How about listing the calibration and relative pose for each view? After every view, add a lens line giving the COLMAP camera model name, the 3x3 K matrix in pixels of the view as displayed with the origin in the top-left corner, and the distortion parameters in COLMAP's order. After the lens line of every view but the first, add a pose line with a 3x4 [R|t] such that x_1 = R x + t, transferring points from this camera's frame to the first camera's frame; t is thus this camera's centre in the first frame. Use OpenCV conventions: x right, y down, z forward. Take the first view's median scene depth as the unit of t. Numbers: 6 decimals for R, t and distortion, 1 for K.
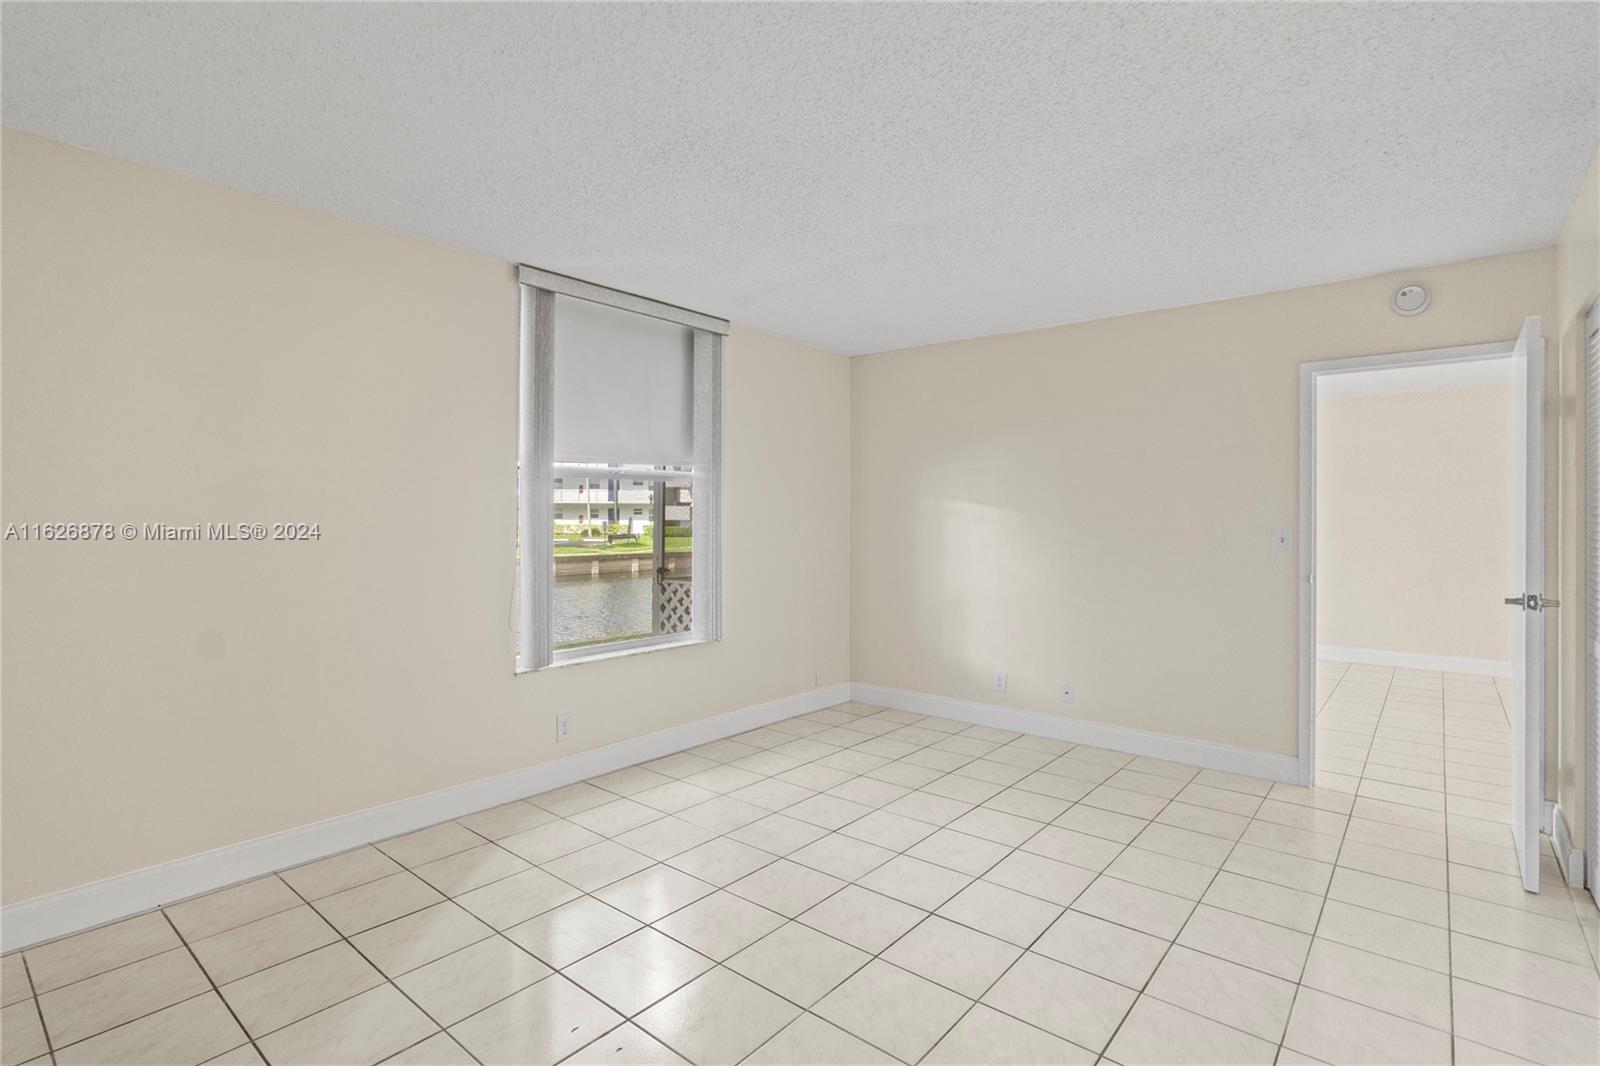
lens RADIAL K [[777.2, 0, 803.8], [0, 777.2, 492.8], [0, 0, 1]] dist [-0.001744, -0.000167]
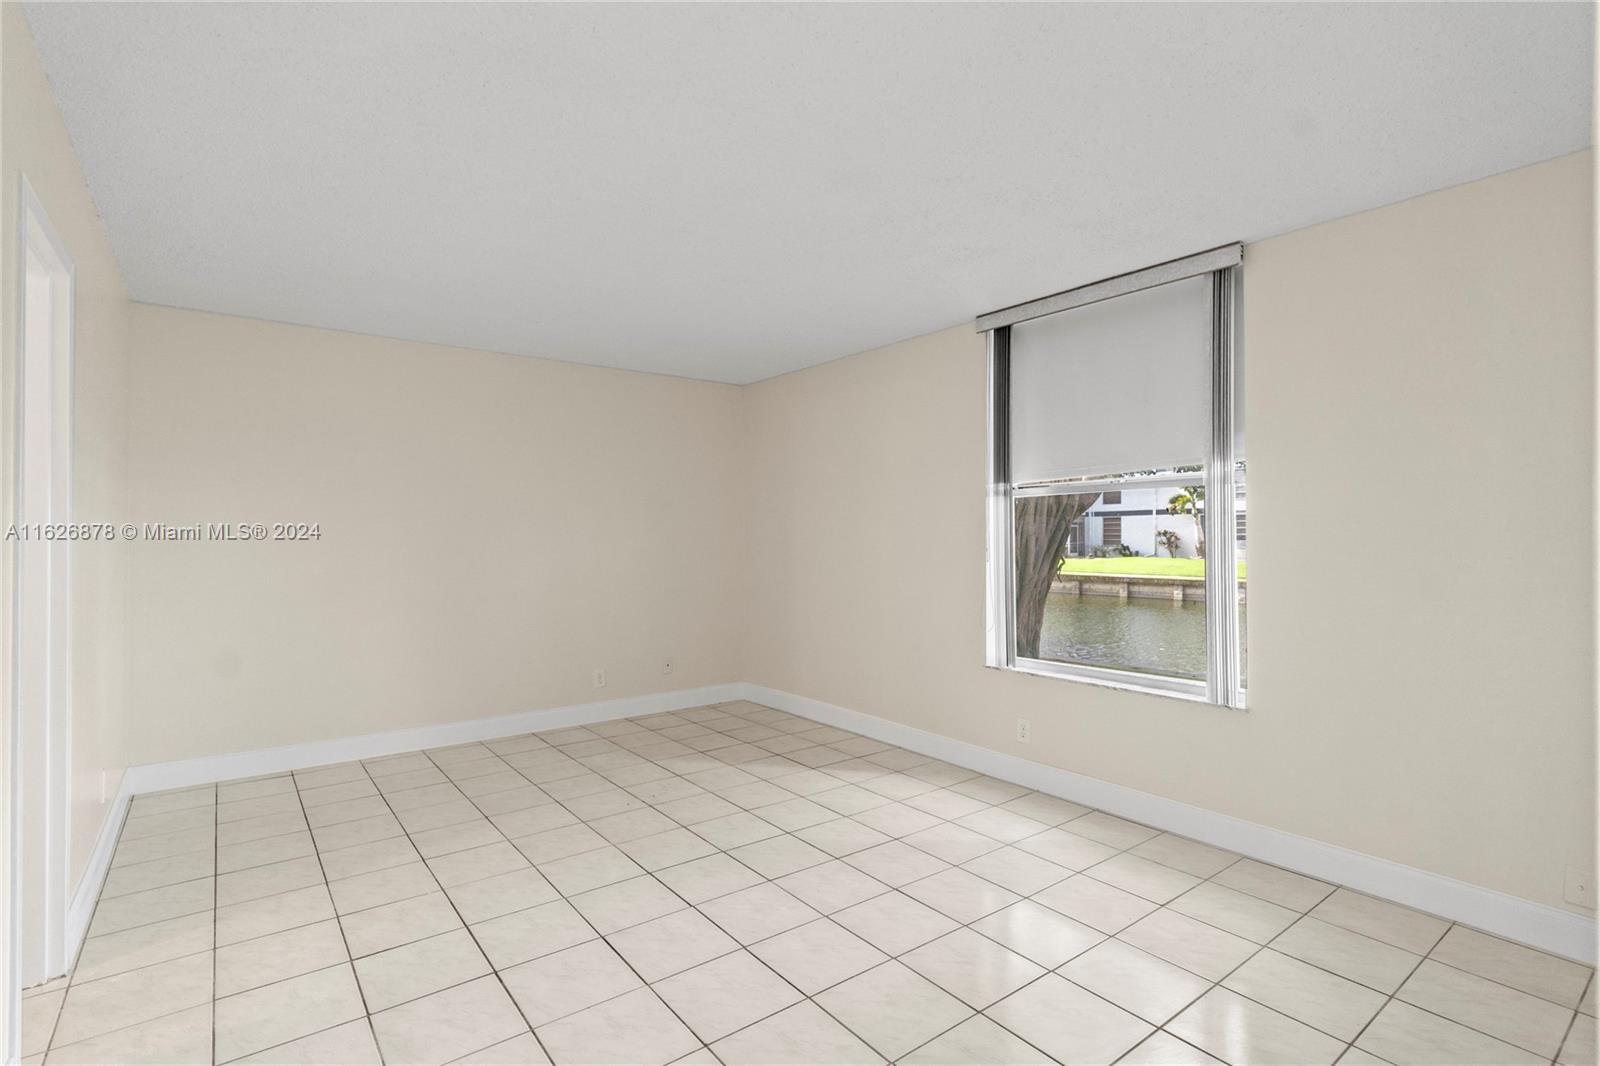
lens RADIAL K [[757.8, 0, 800.0], [0, 757.8, 533.0], [0, 0, 1]] dist [-0.000362, 0.000095]
pose [[-0.217008, -0.006065, -0.976151, 0.789664], [0.026289, 0.999582, -0.012055, 0.035378], [0.975816, -0.028278, -0.216758, 0.955249]]
